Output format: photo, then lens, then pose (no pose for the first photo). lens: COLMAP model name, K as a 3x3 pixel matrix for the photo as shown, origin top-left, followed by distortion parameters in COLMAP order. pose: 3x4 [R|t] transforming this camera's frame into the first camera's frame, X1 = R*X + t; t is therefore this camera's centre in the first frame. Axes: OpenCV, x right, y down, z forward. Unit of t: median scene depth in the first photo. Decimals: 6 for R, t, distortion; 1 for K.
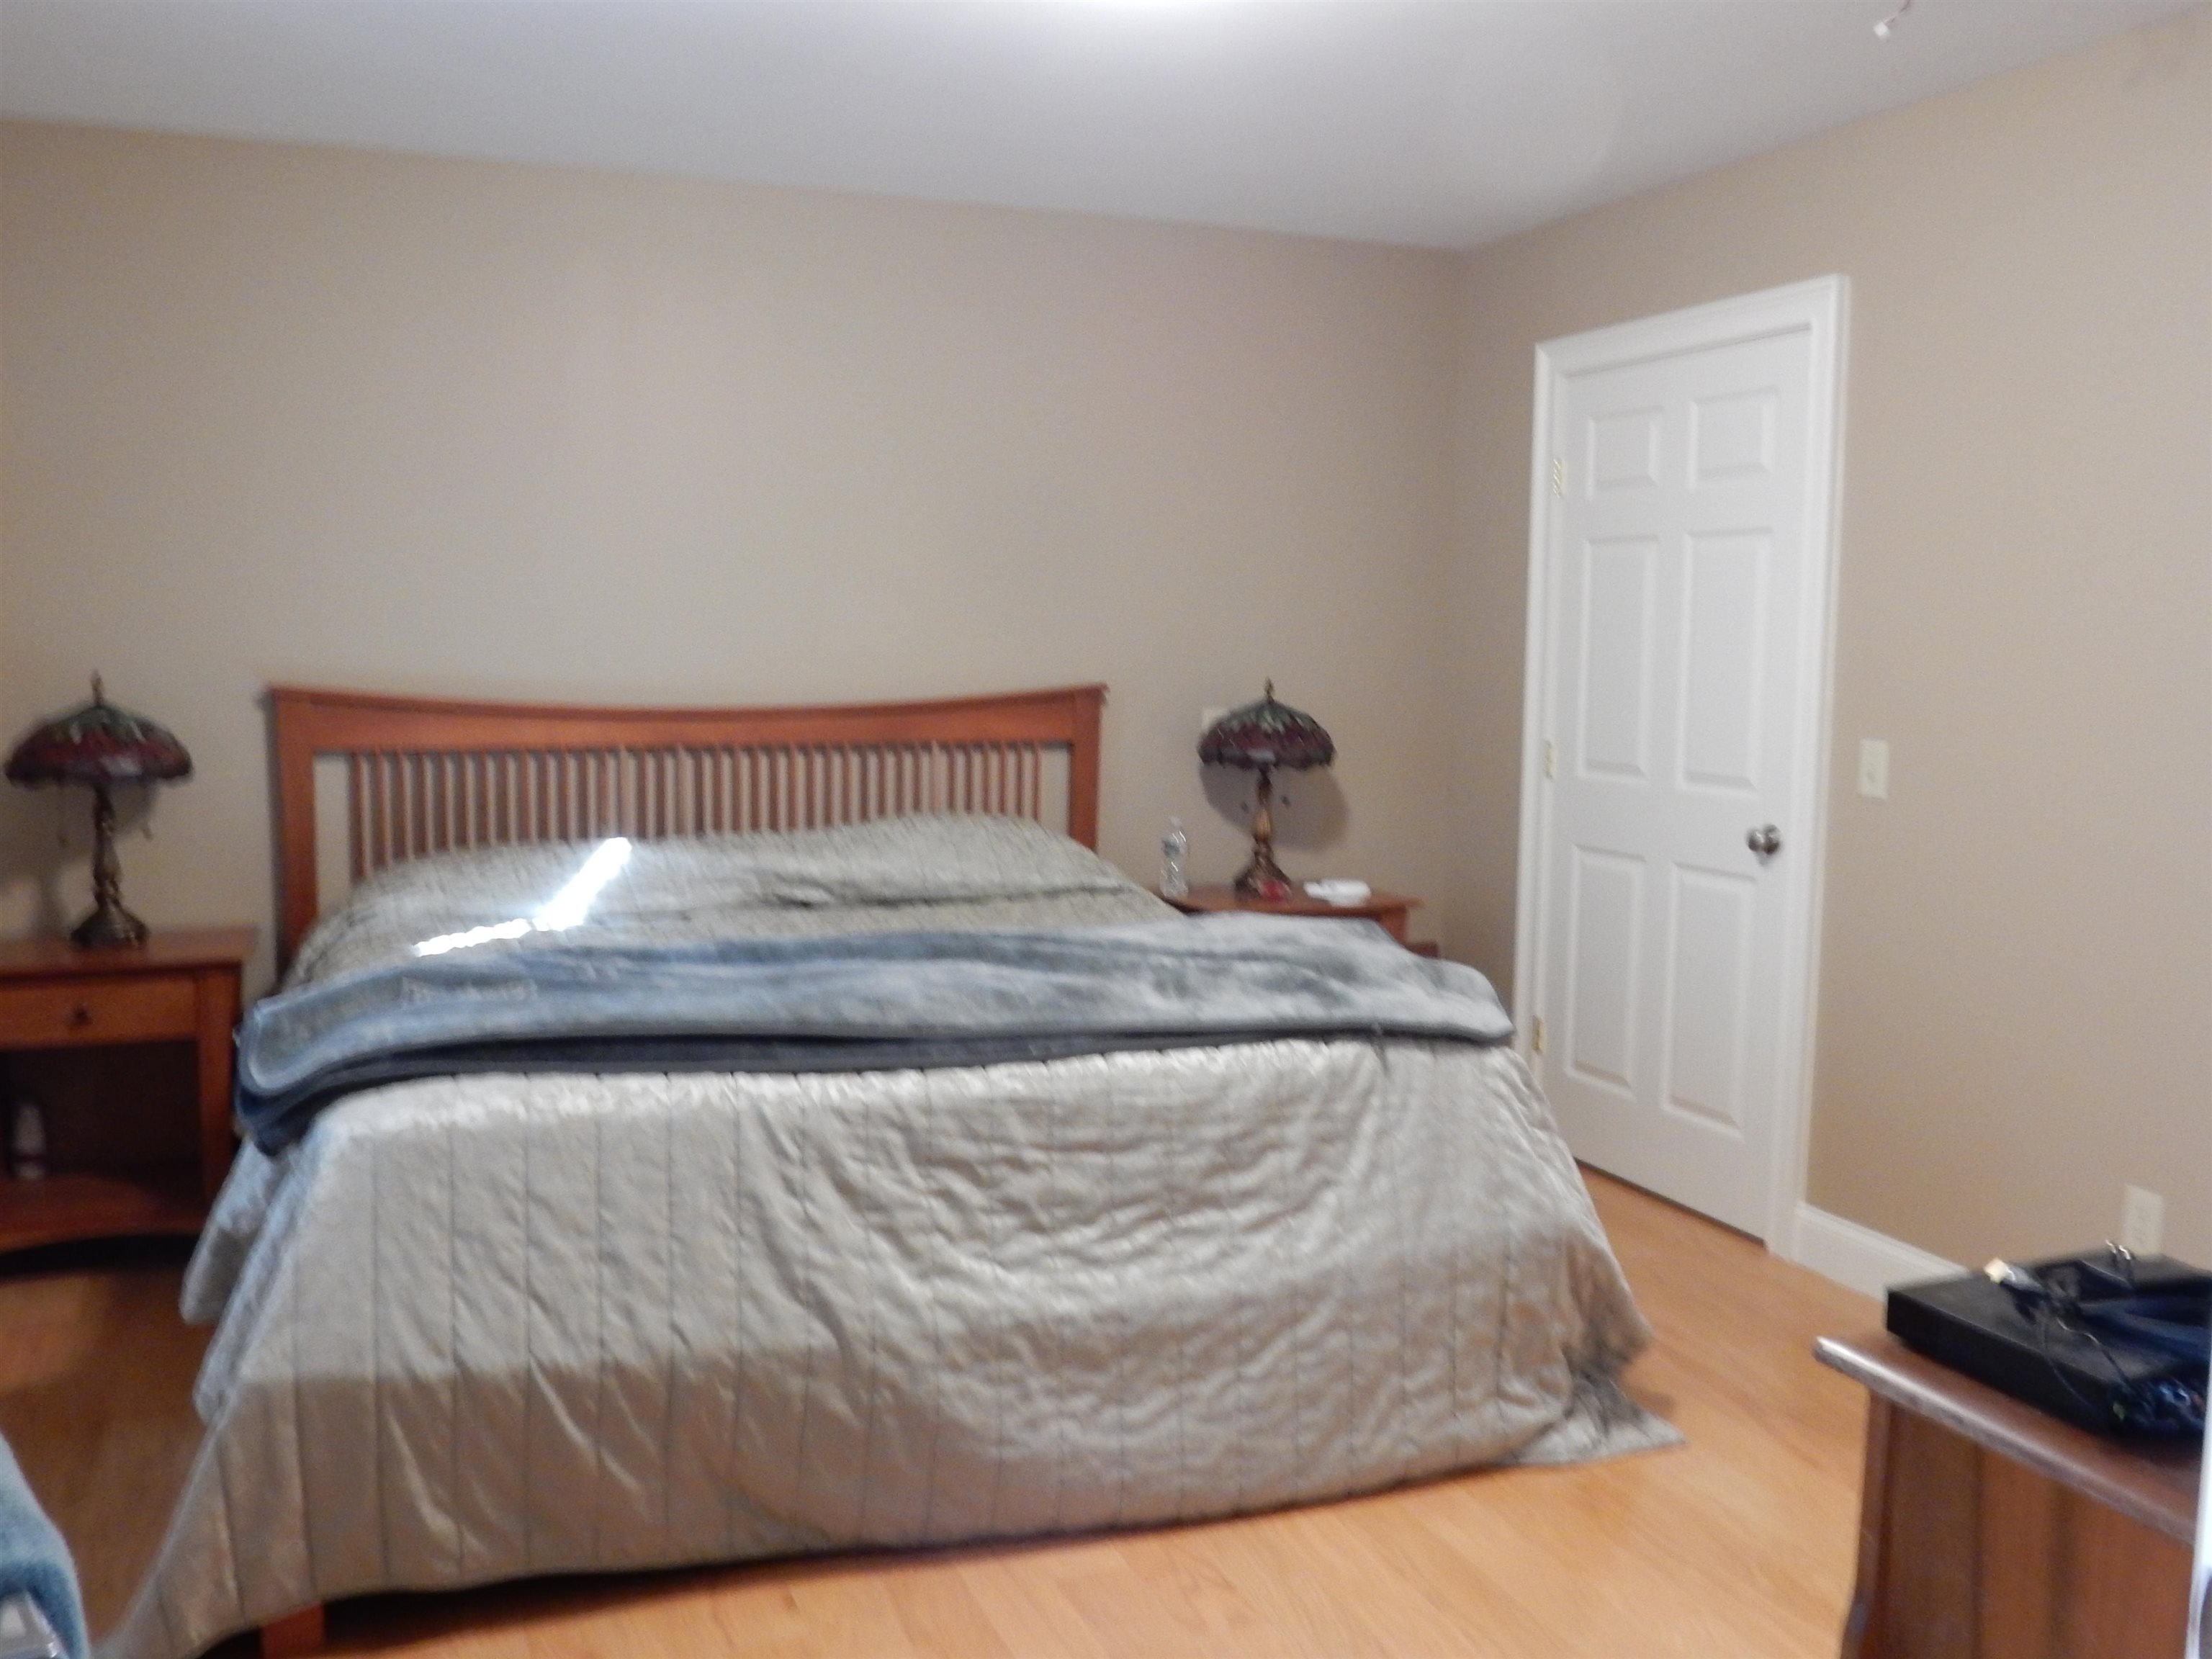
lens RADIAL K [[1904.3, 0, 1111.6], [0, 1904.3, 820.4], [0, 0, 1]] dist [-0.006982, 0.013712]
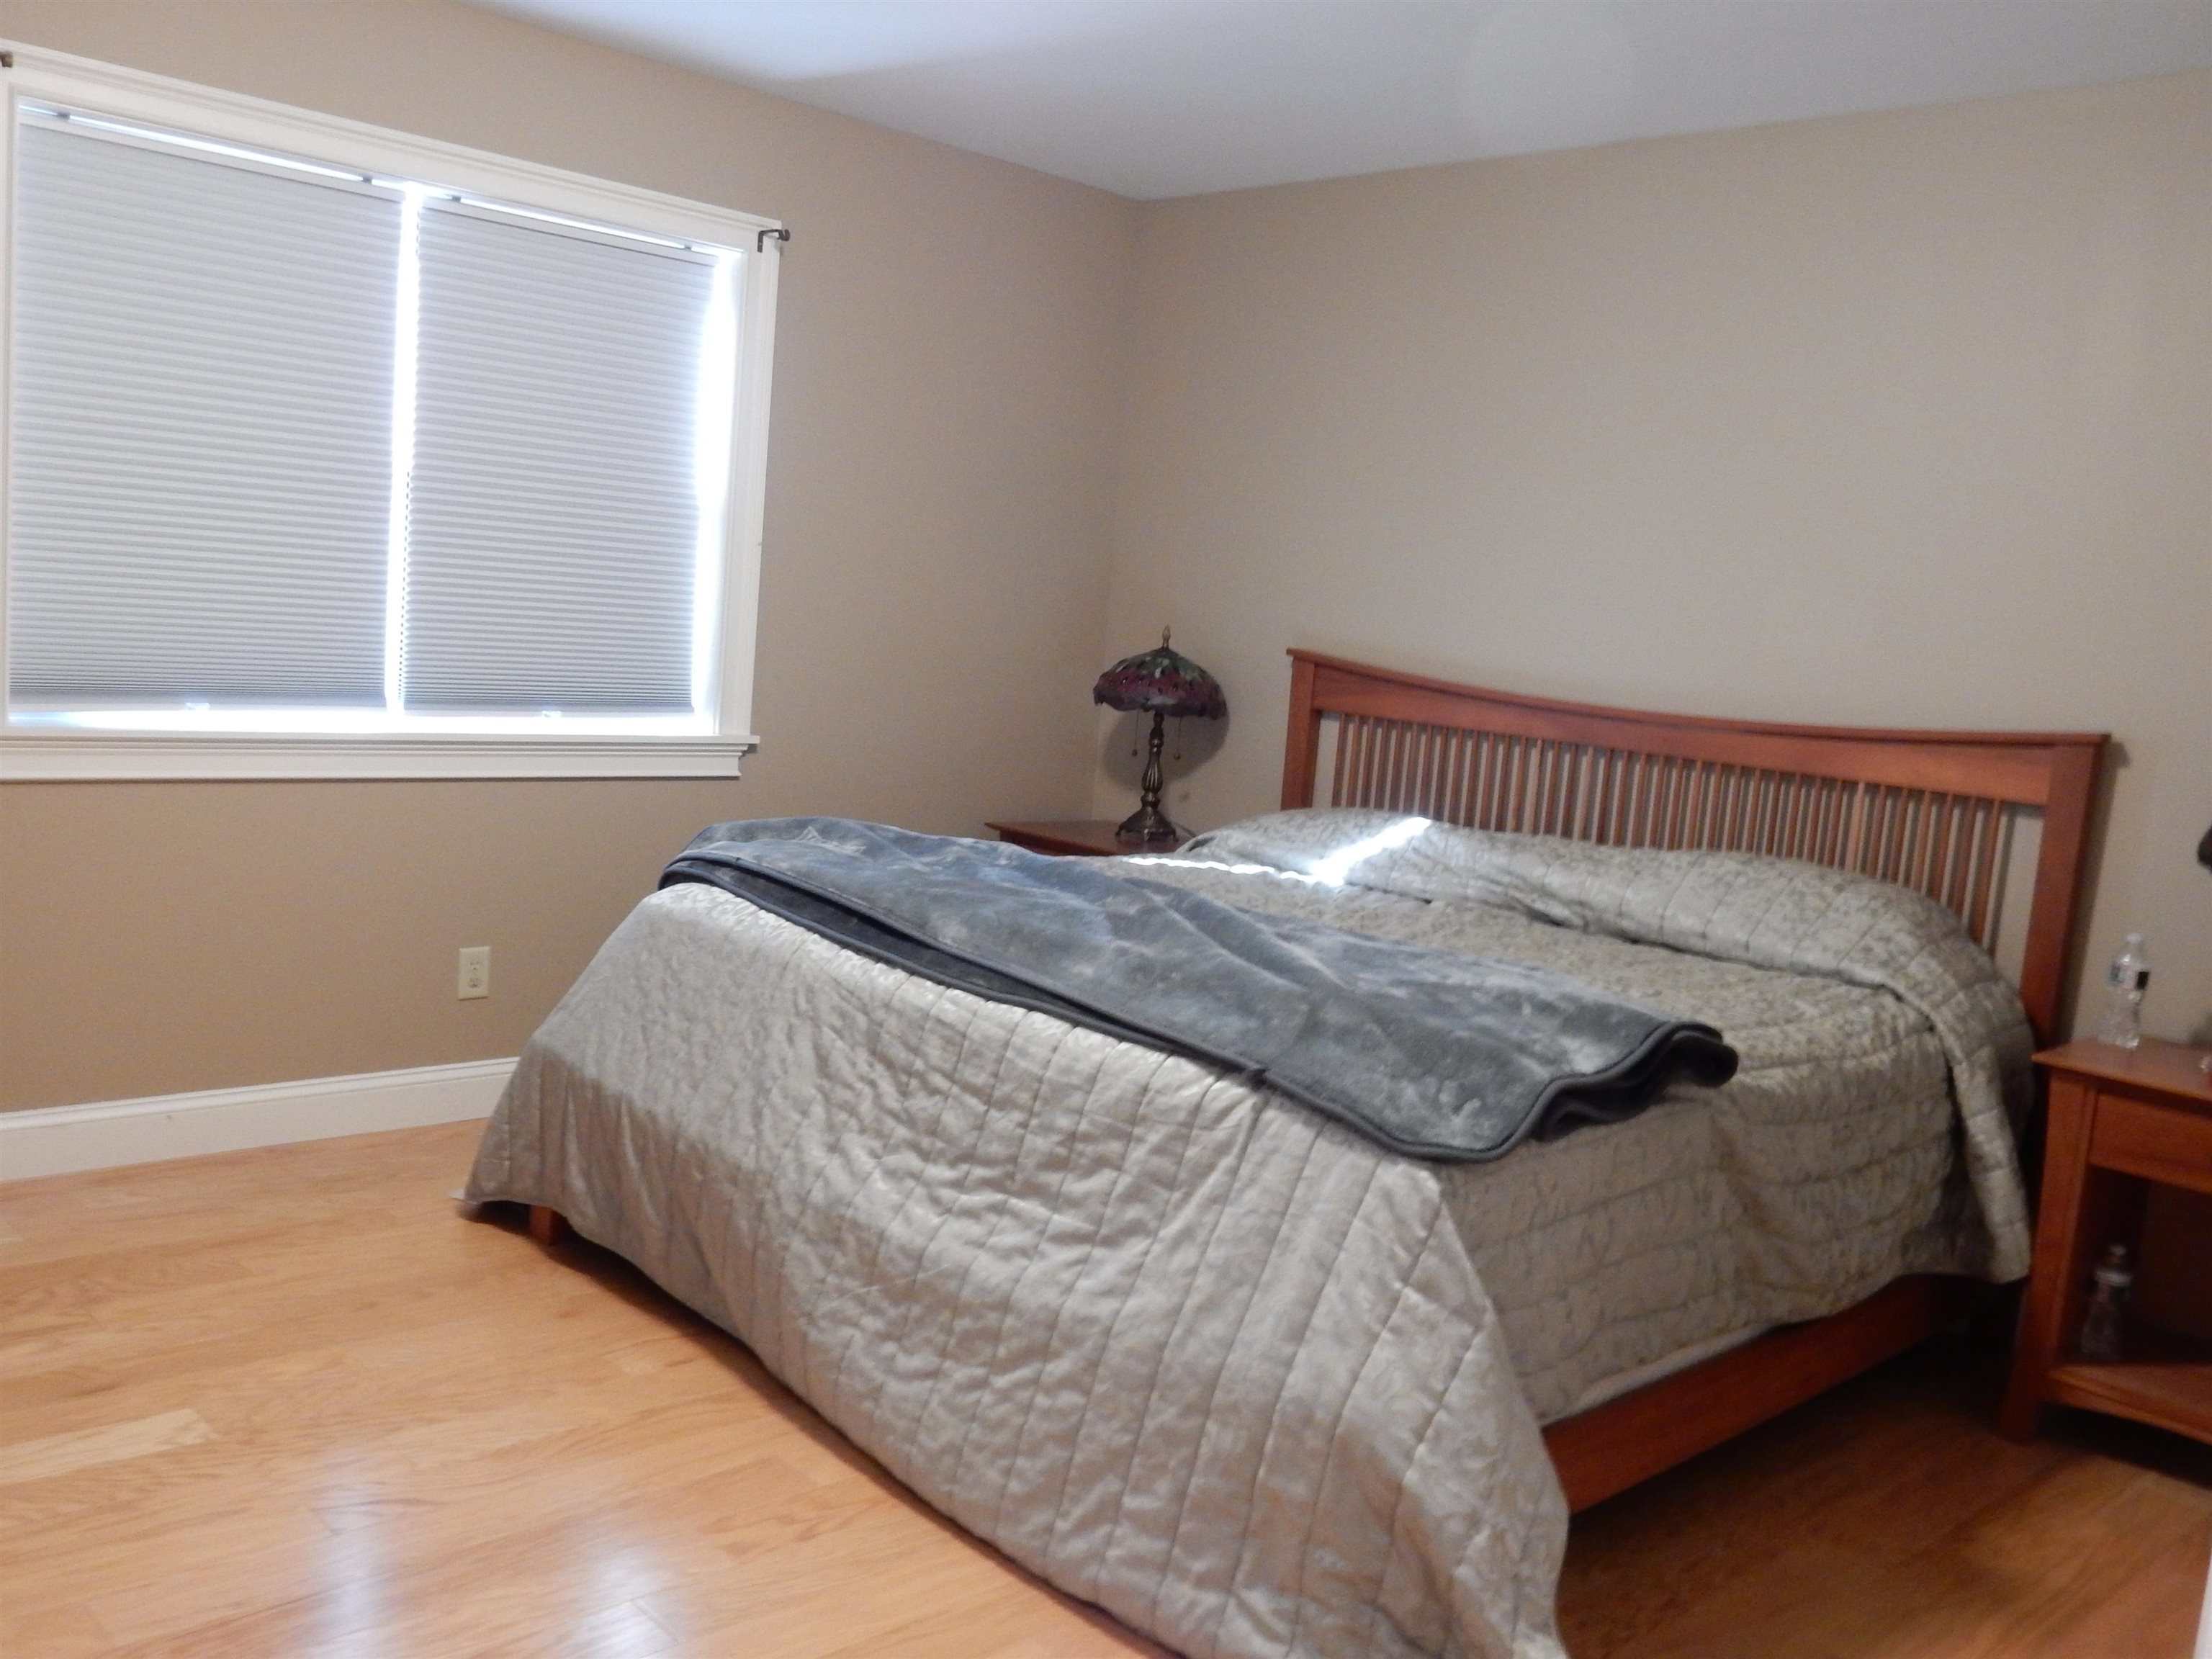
lens RADIAL K [[1956.5, 0, 1106.0], [0, 1956.5, 829.5], [0, 0, 1]] dist [-0.011073, 0.001703]
pose [[0.381782, 0.133488, -0.914562, 0.892344], [-0.173859, 0.982223, 0.070787, -0.039973], [0.907753, 0.131980, 0.398203, 0.640300]]
